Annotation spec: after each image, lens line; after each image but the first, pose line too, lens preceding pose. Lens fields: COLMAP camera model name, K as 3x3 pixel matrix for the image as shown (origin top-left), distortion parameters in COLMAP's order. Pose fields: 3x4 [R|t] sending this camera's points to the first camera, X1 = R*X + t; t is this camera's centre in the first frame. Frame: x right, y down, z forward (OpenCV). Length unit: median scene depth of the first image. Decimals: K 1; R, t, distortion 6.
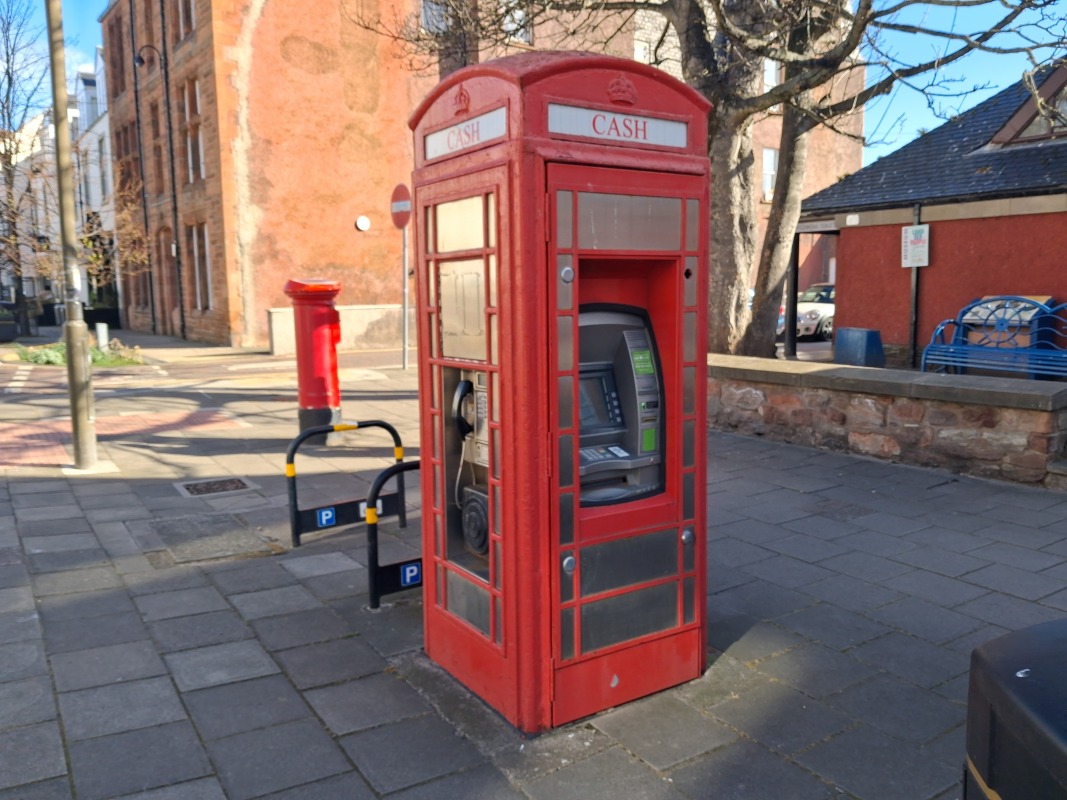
lens RADIAL K [[842.6, 0, 535.3], [0, 842.6, 383.6], [0, 0, 1]] dist [0.001421, -0.004610]
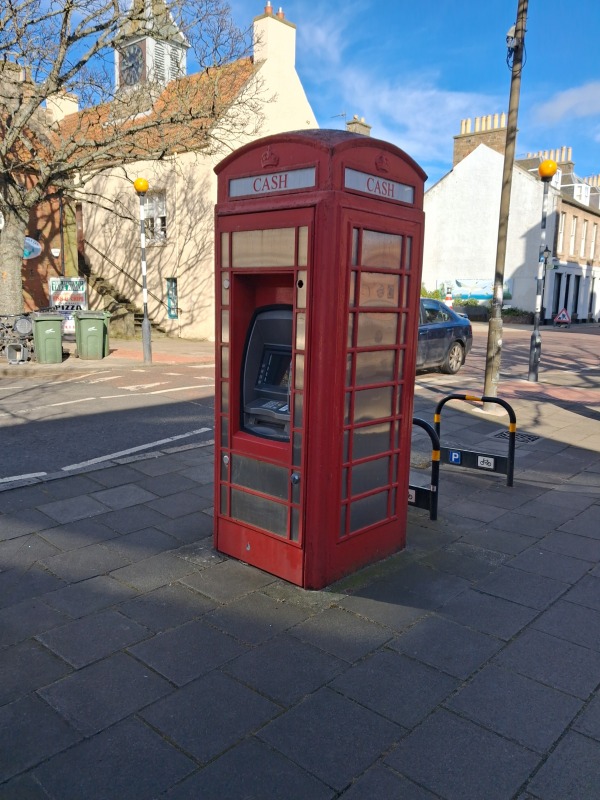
lens RADIAL K [[632.7, 0, 298.0], [0, 632.7, 402.9], [0, 0, 1]] dist [-0.001776, -0.006513]
pose [[0.253799, 0.174419, -0.951401, 1.212434], [-0.133314, 0.980528, 0.144196, -0.091441], [0.958026, 0.090238, 0.272110, 0.765870]]
